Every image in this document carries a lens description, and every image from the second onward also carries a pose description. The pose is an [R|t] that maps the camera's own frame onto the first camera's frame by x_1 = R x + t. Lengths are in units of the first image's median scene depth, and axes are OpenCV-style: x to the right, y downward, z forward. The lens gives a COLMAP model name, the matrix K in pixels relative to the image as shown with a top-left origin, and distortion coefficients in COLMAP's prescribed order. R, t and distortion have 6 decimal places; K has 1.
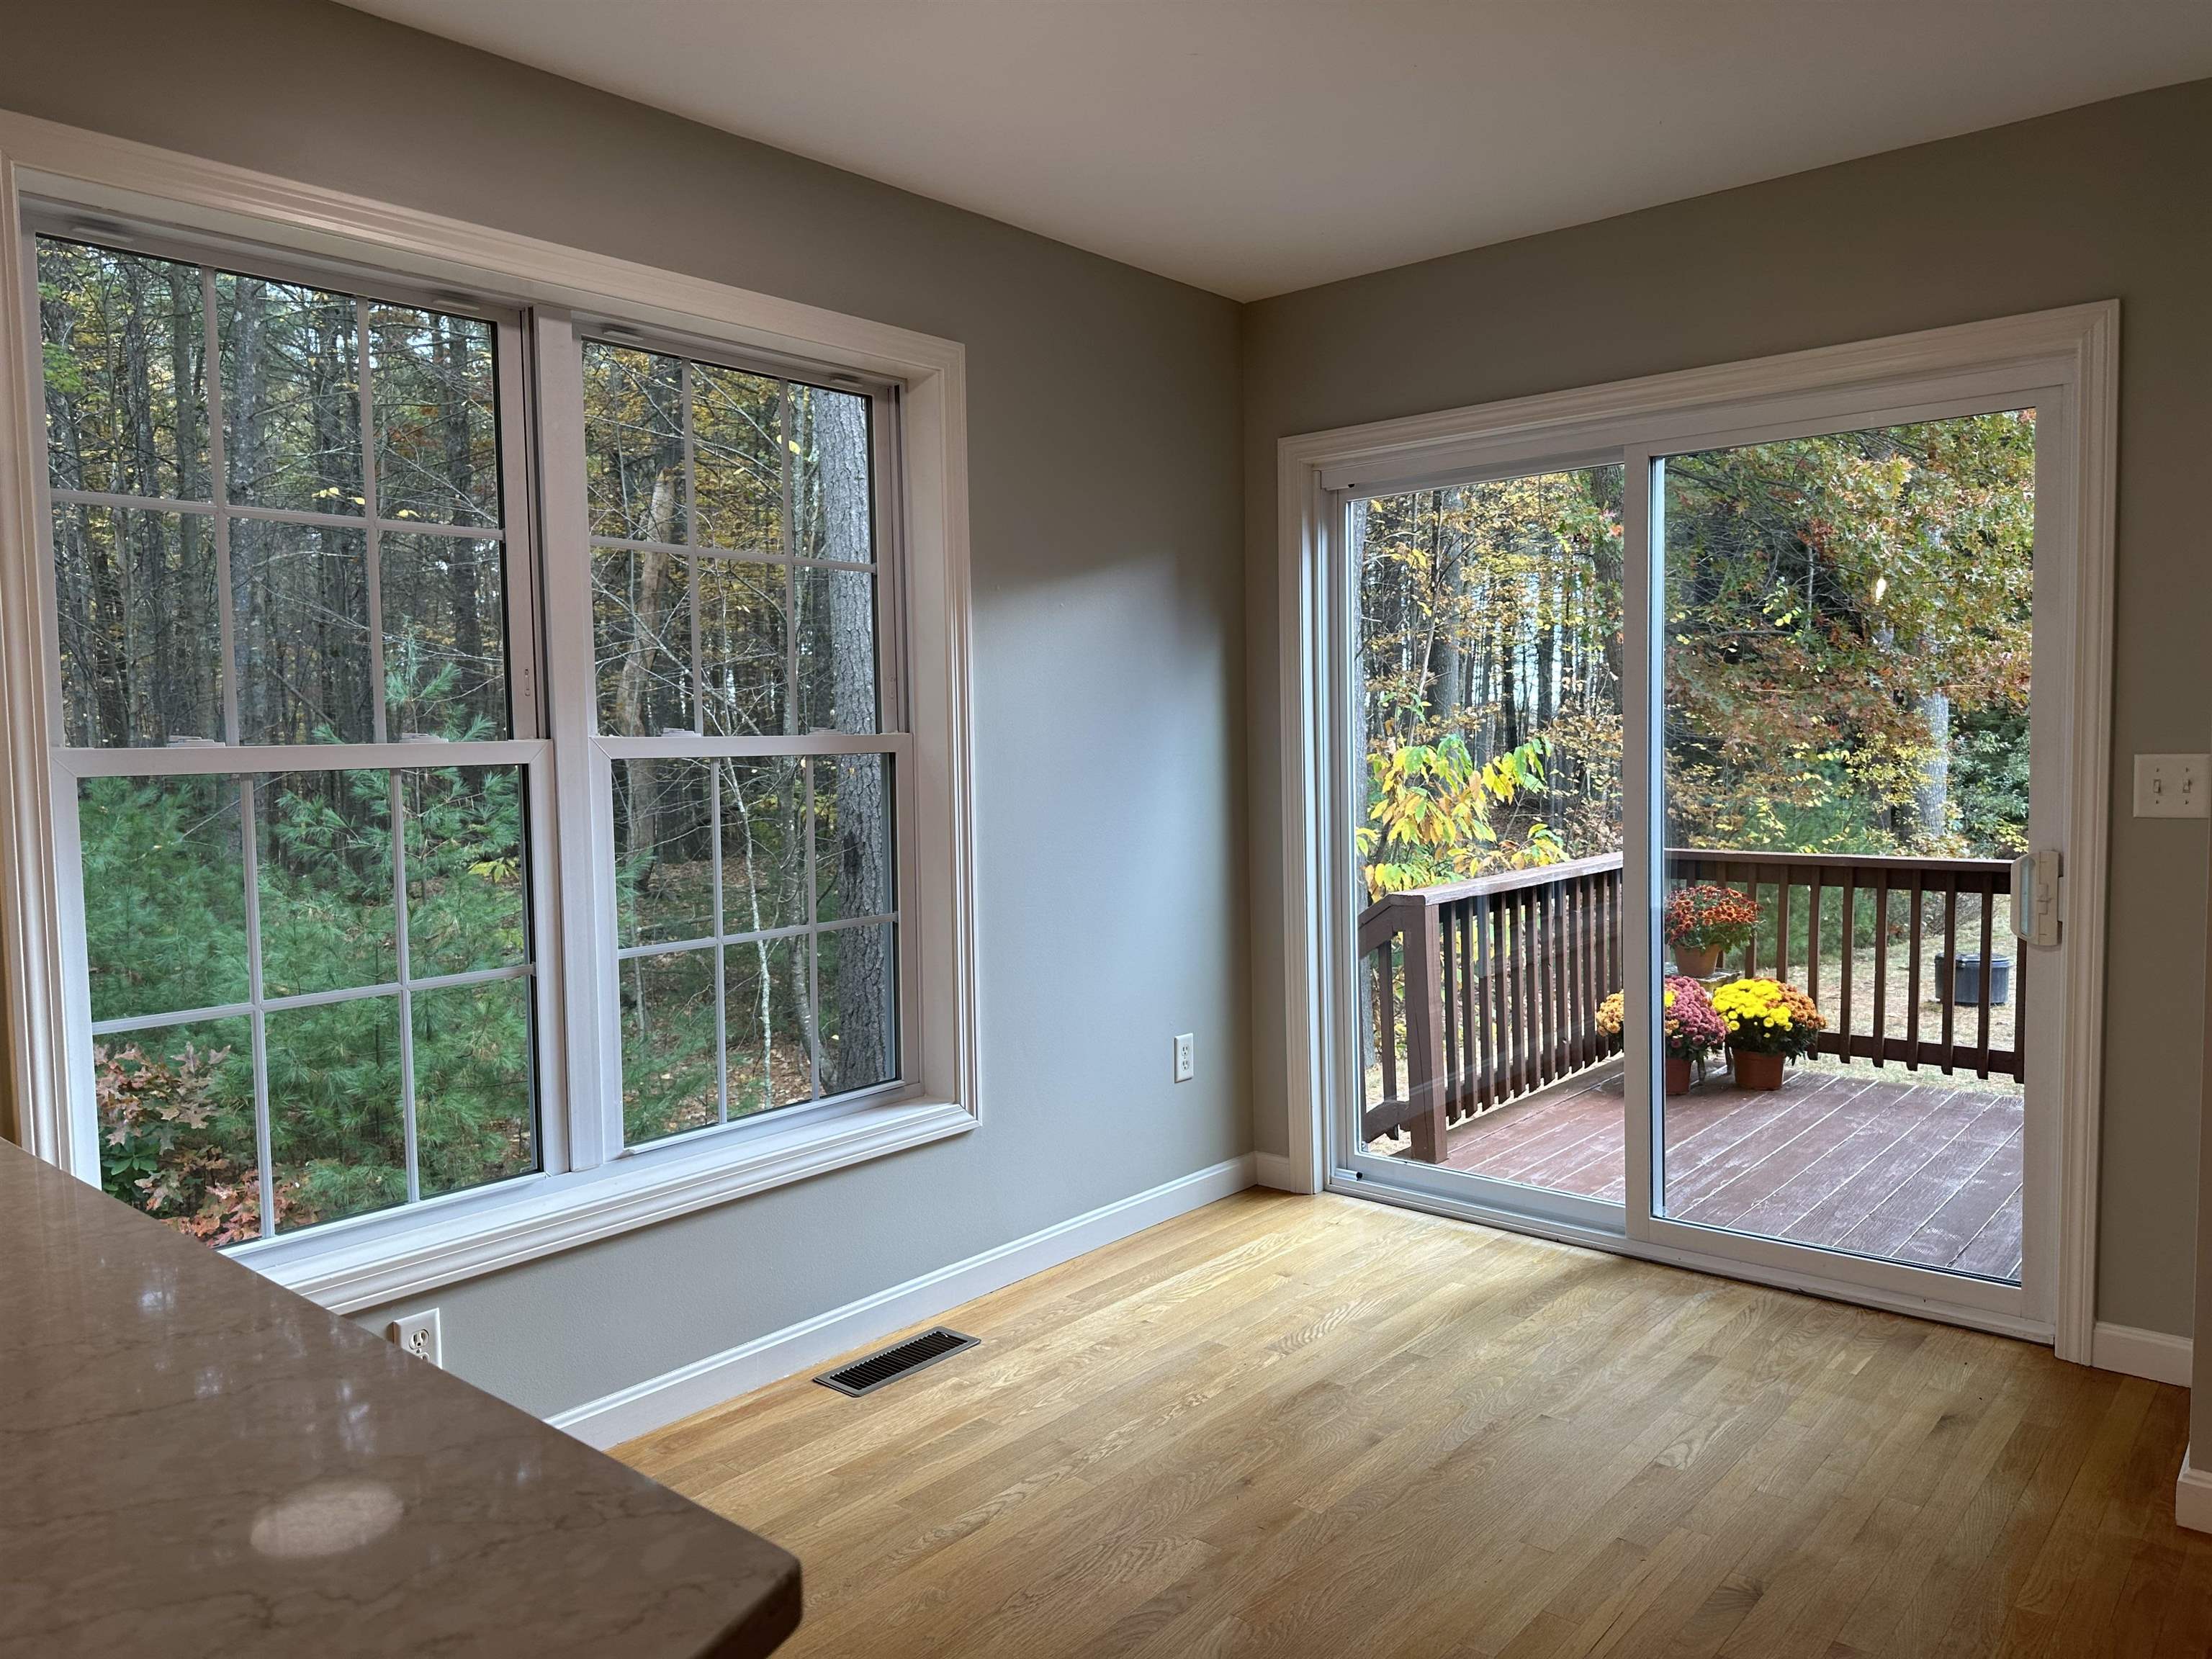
lens RADIAL K [[1547.7, 0, 1106.0], [0, 1547.7, 829.5], [0, 0, 1]] dist [-0.000134, -0.000334]
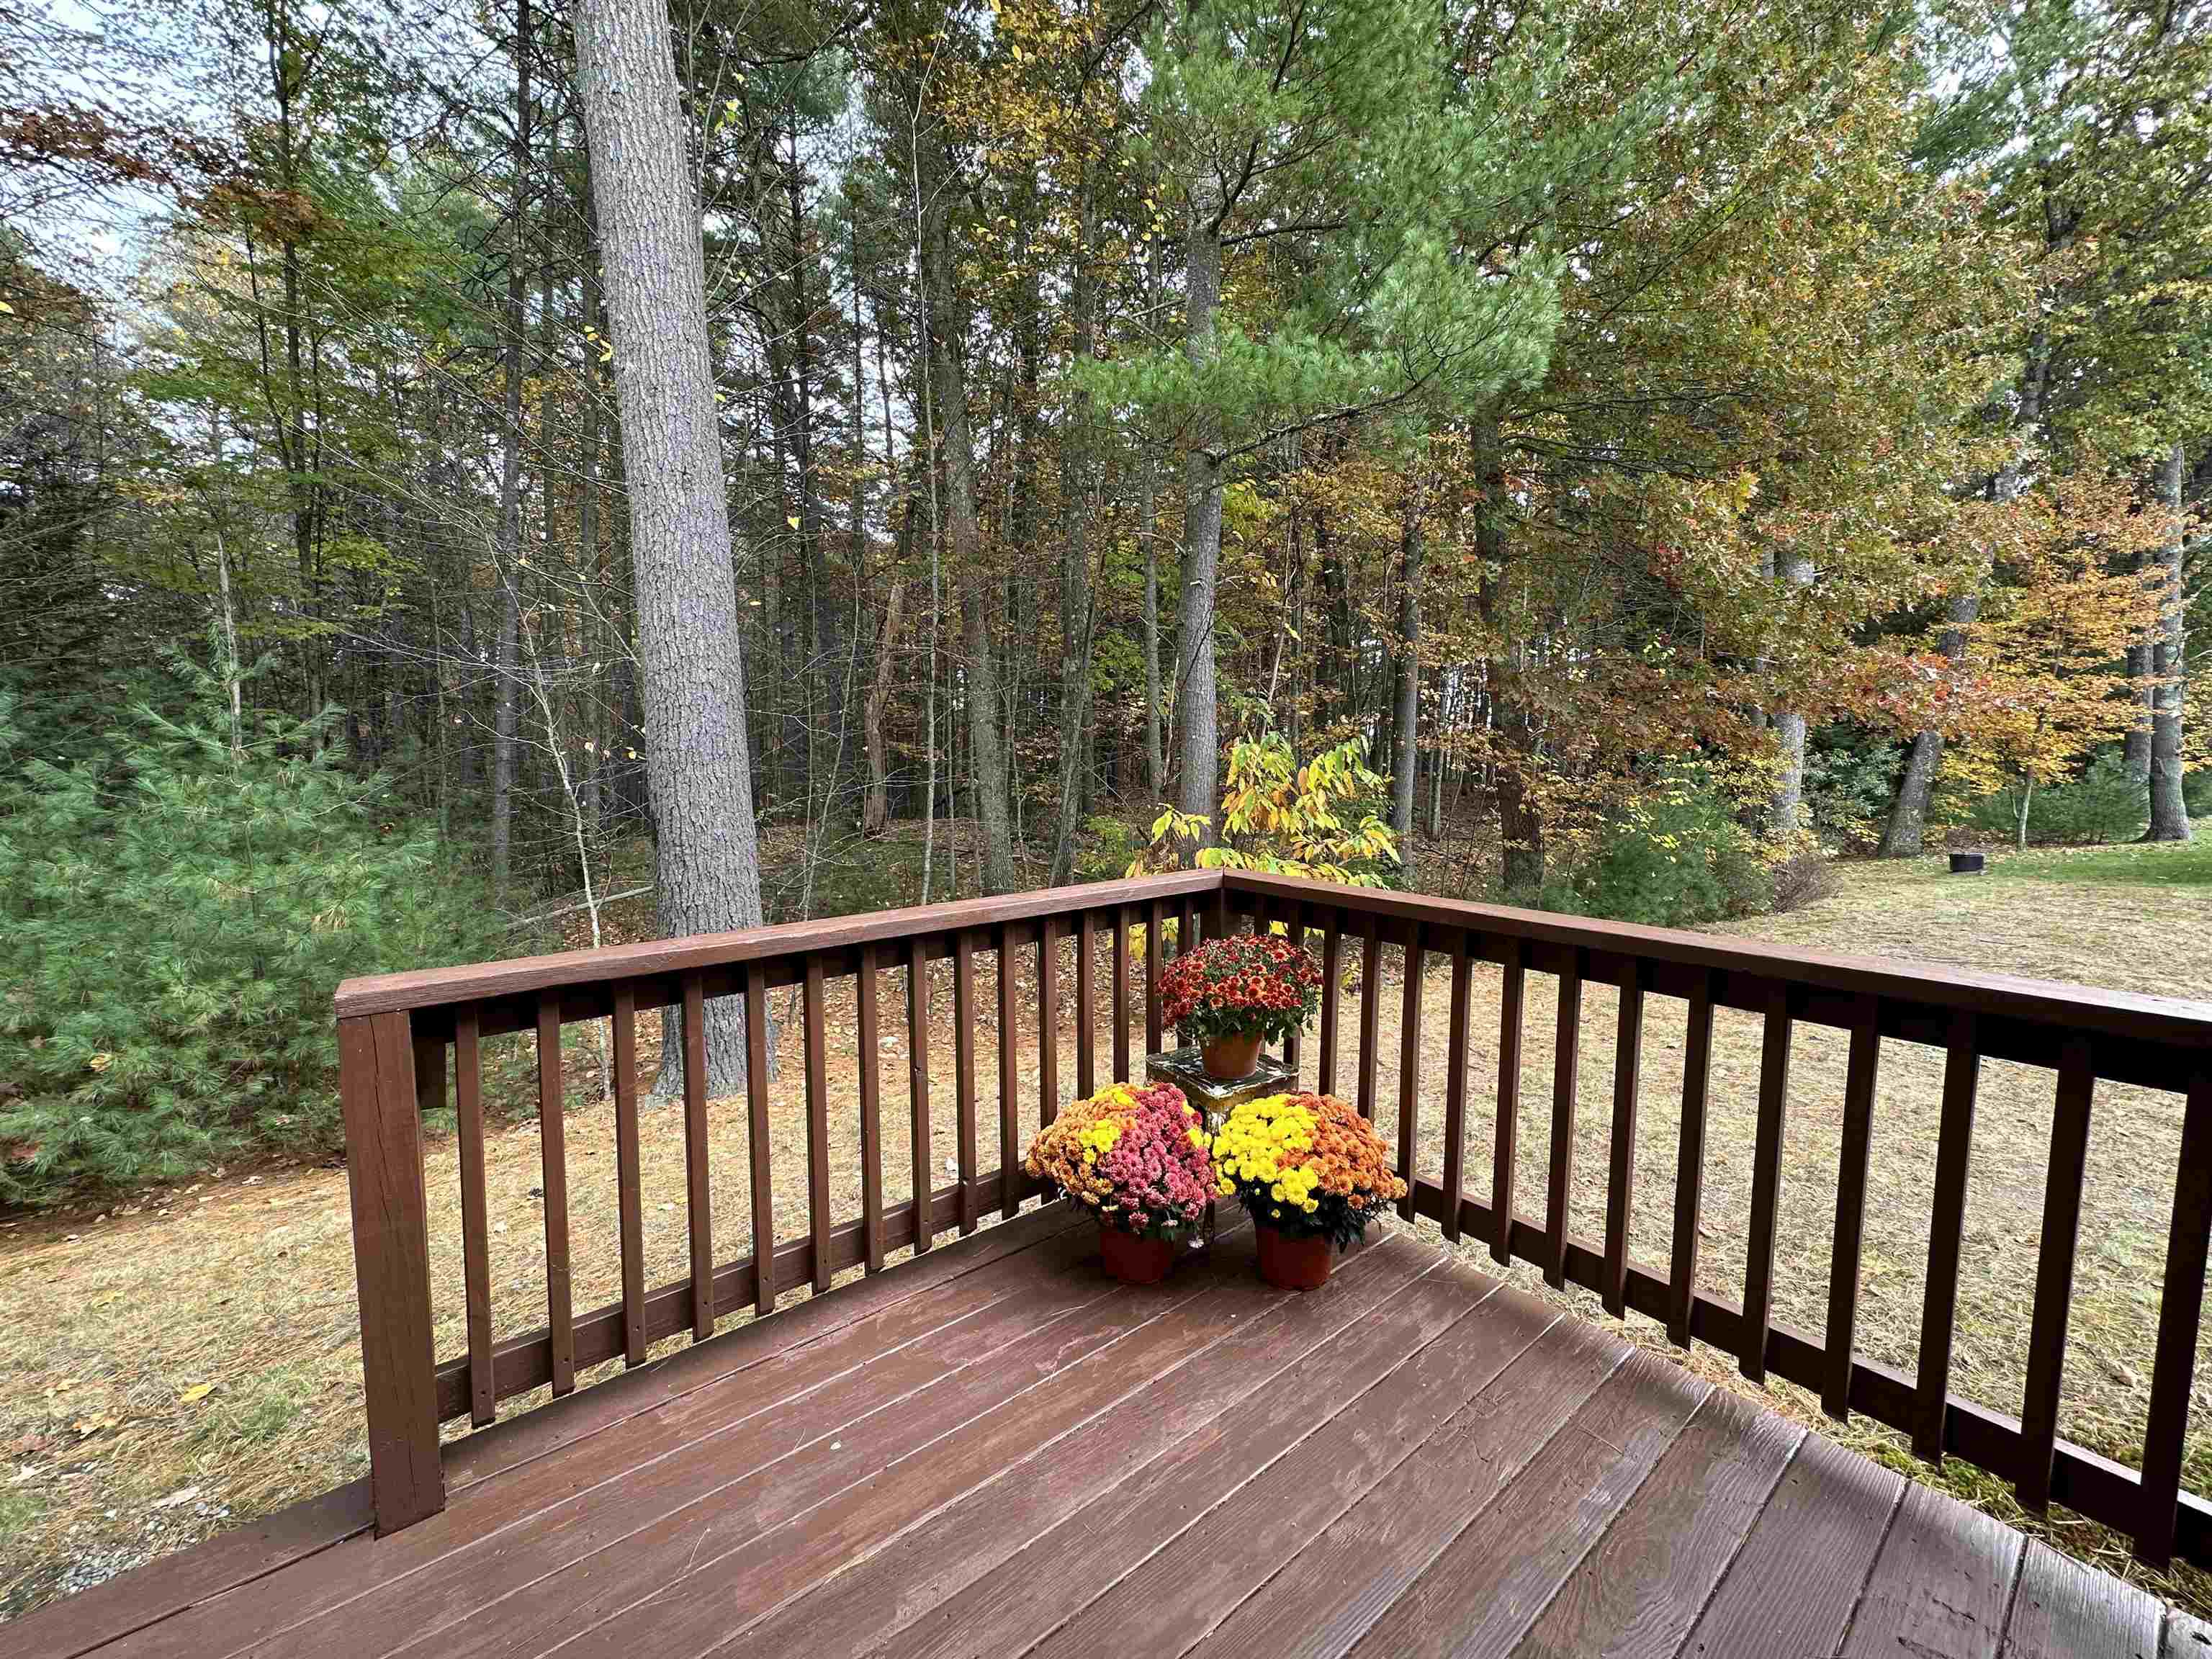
lens RADIAL K [[886.6, 0, 1106.0], [0, 886.6, 829.5], [0, 0, 1]] dist [0.000827, 0.000055]
pose [[0.983142, 0.033475, -0.179755, 0.198874], [-0.027729, 0.999024, 0.034381, -0.010246], [0.180731, -0.028817, 0.983110, 0.314742]]
